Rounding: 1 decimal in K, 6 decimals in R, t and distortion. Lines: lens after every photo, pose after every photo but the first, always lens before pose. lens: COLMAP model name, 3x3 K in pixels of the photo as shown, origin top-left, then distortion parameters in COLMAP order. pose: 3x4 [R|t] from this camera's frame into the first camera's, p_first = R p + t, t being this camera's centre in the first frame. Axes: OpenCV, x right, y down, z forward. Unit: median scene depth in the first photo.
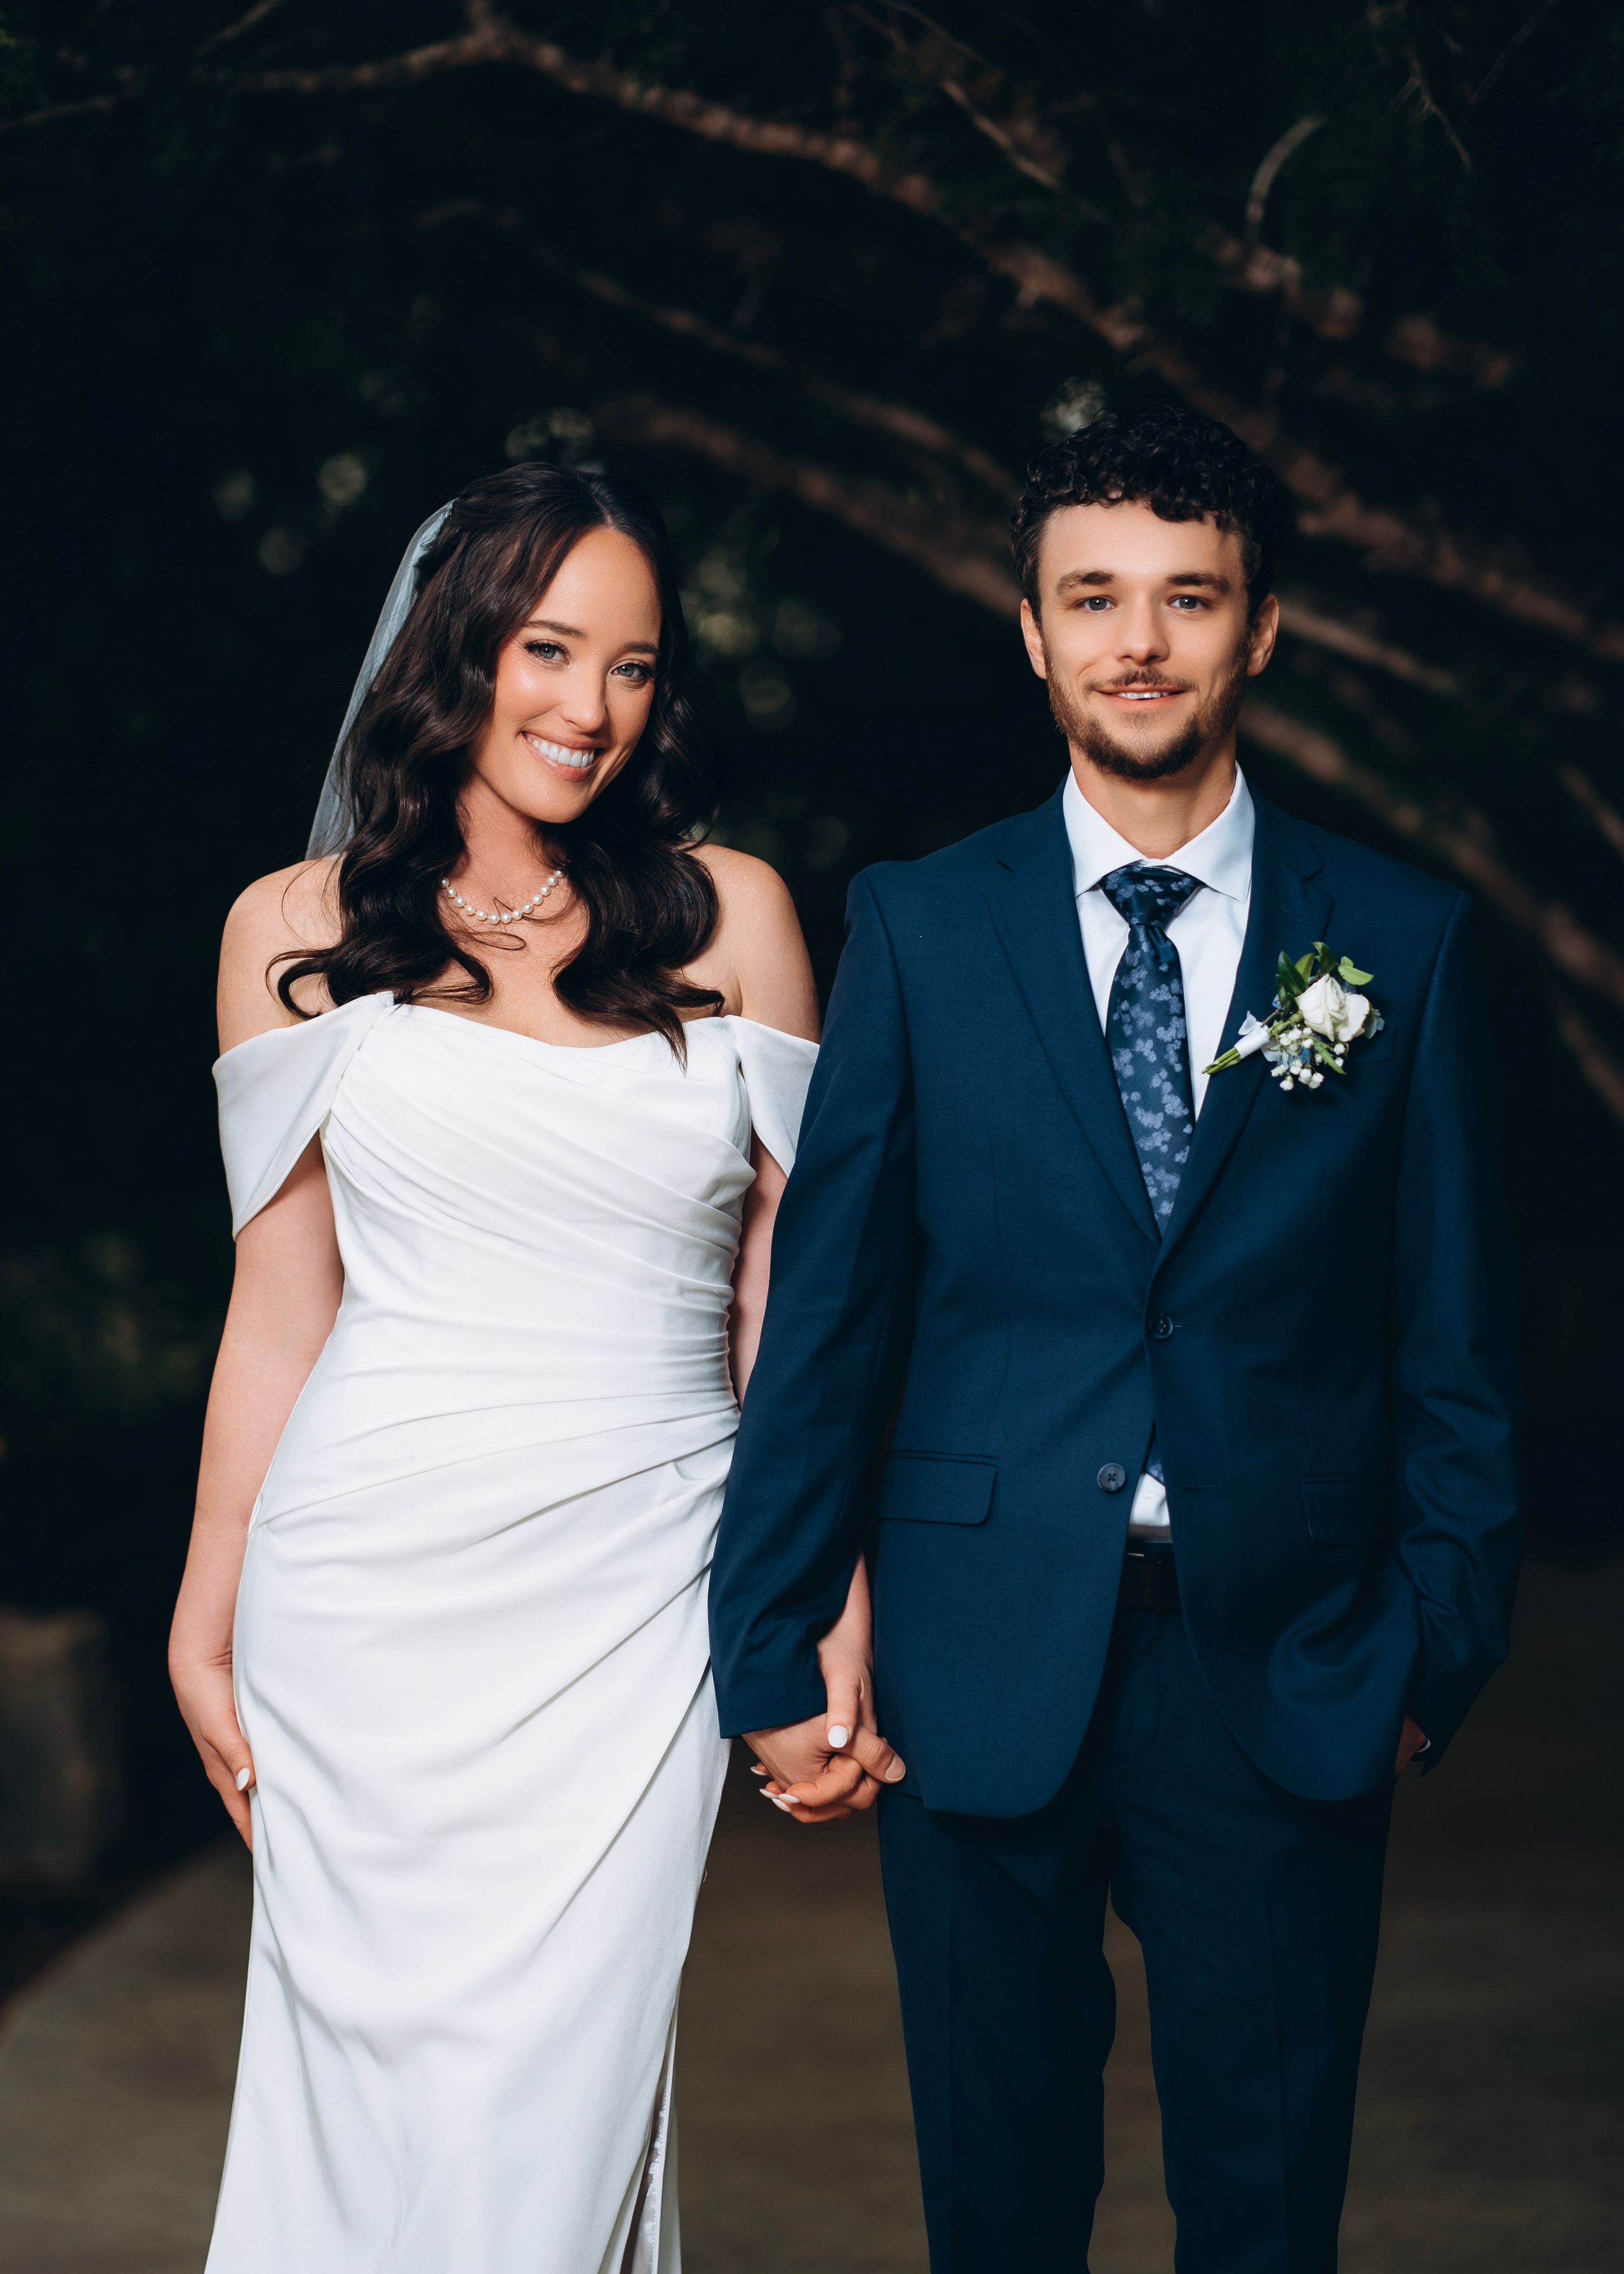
lens RADIAL K [[5968.0, 0, 816.1], [0, 5968.0, 1130.9], [0, 0, 1]] dist [-0.013597, 0.000000]
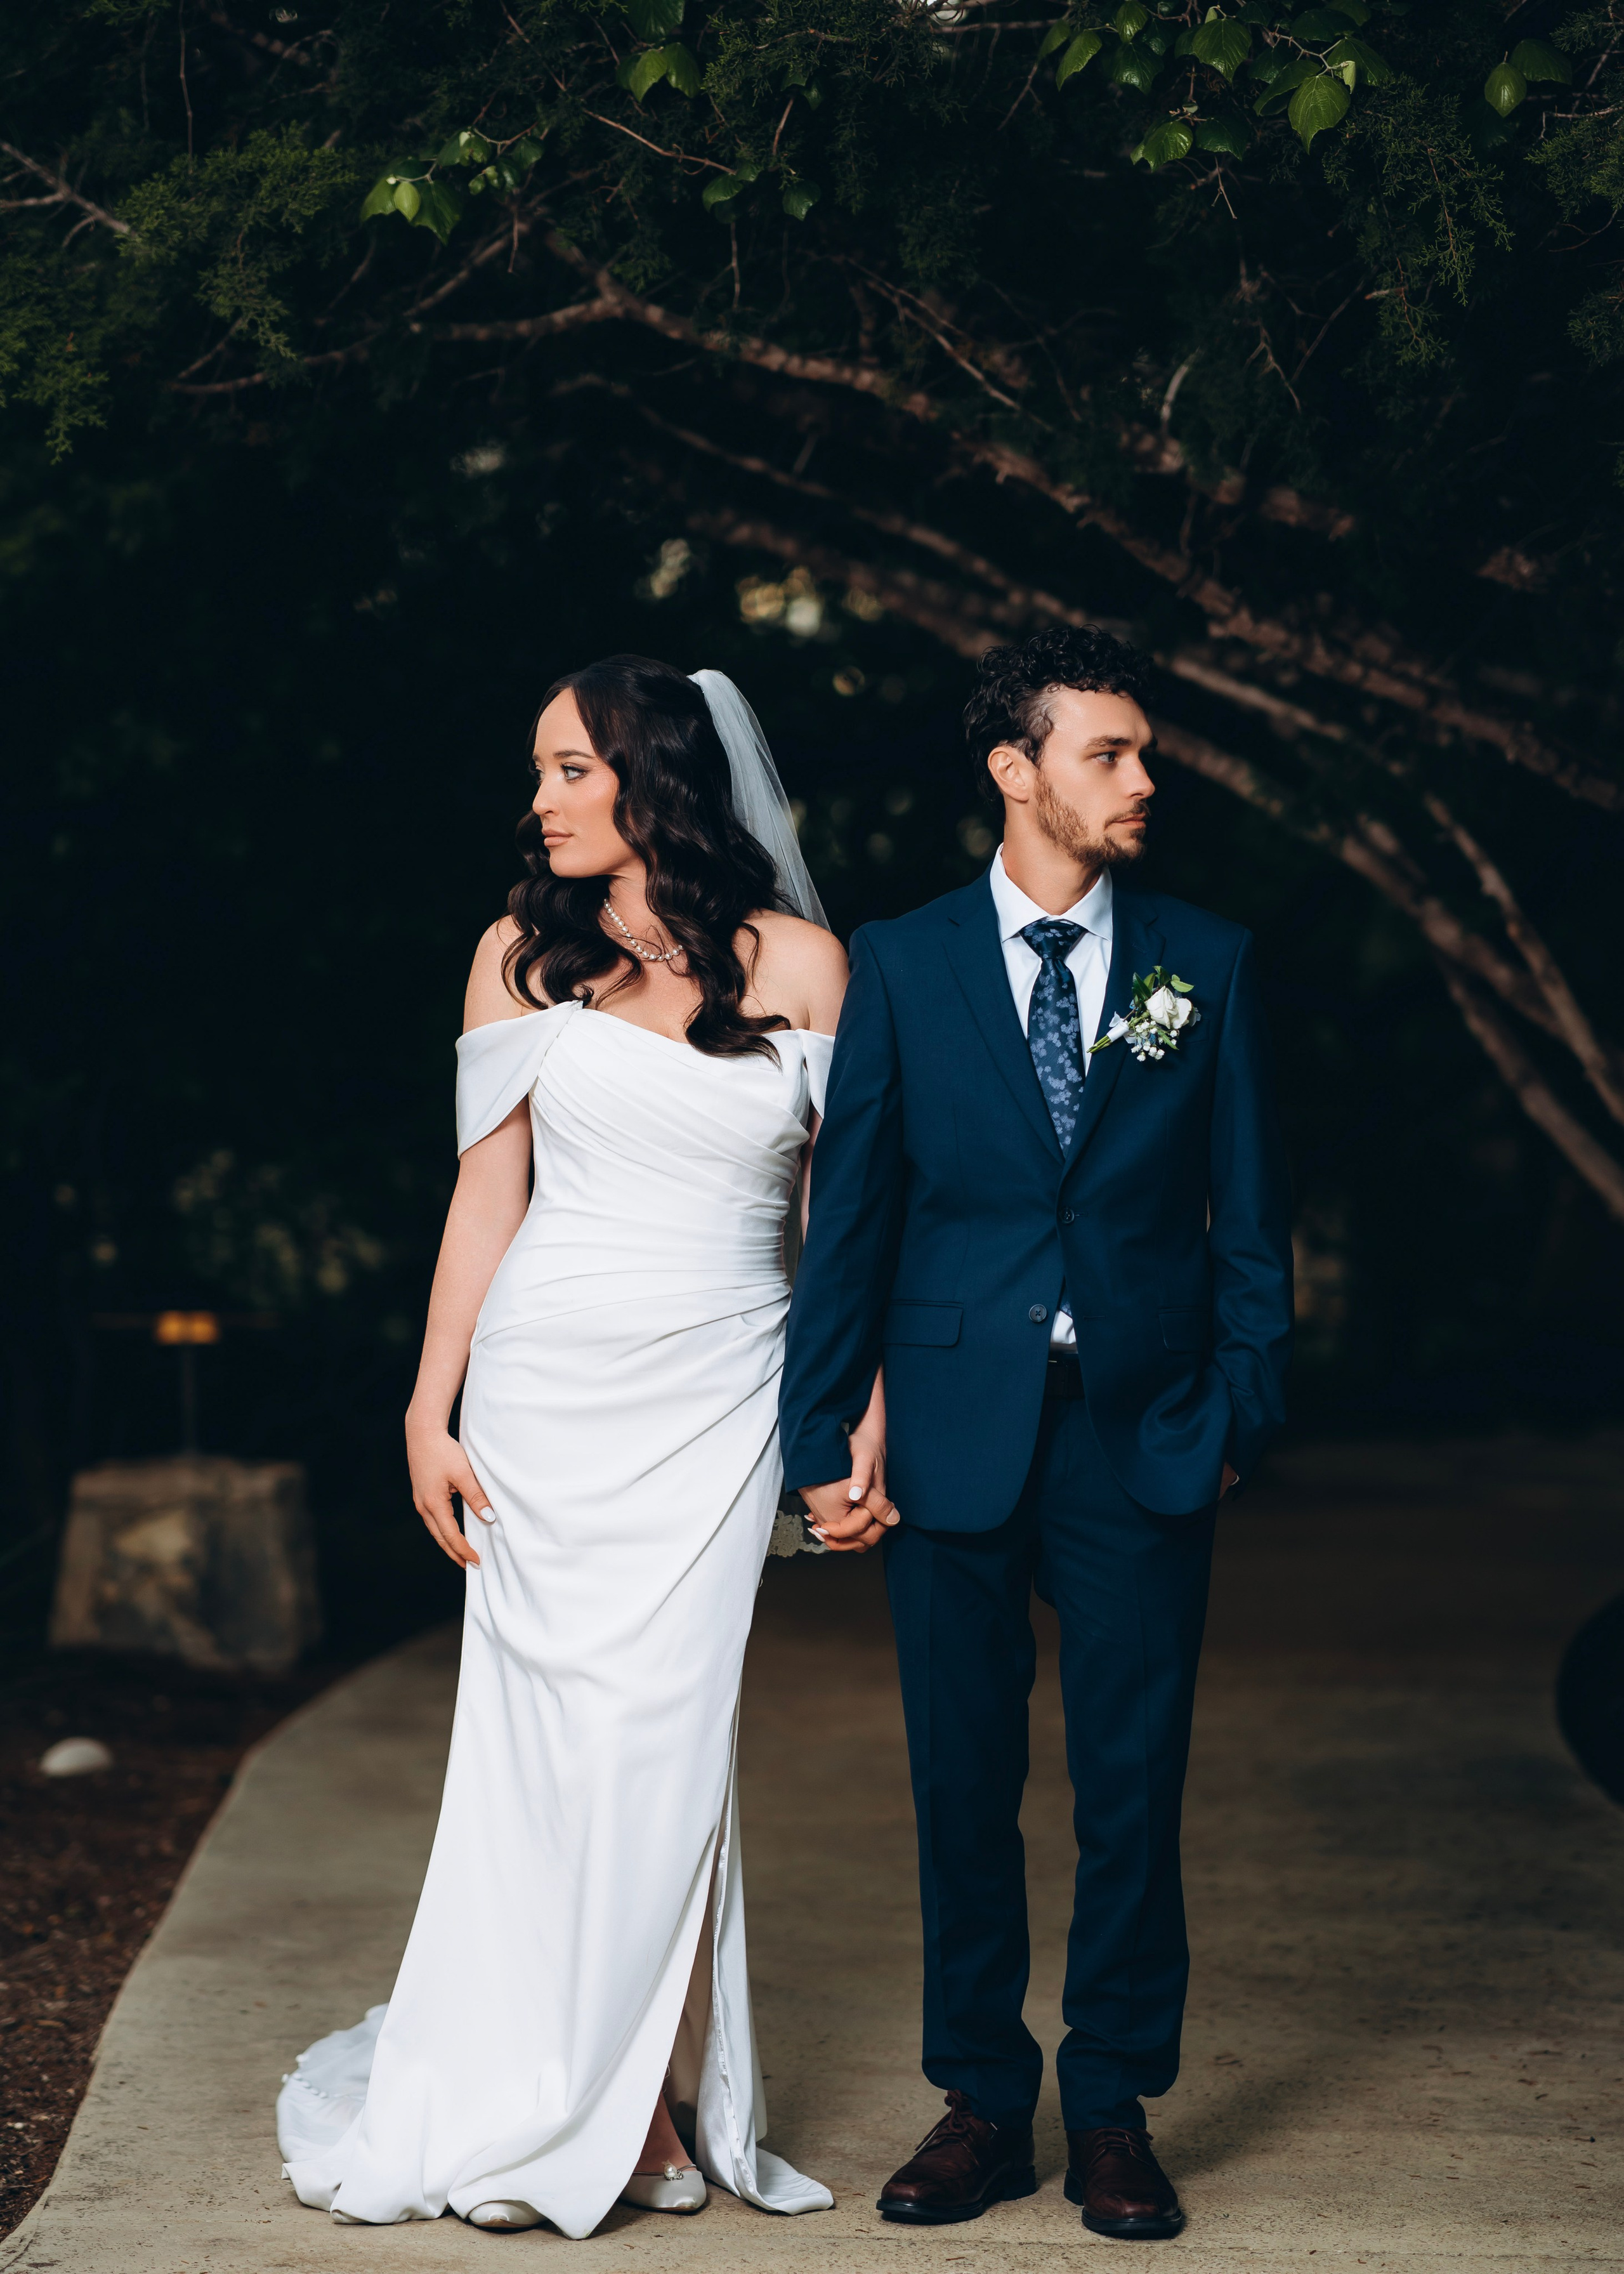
lens RADIAL K [[5968.0, 0, 826.2], [0, 5968.0, 1144.2], [0, 0, 1]] dist [-0.013597, 0.000000]
pose [[0.999974, -0.003565, -0.006263, 0.004406], [0.003653, 0.999893, 0.014146, -0.007462], [0.006212, -0.014169, 0.999880, -0.529489]]
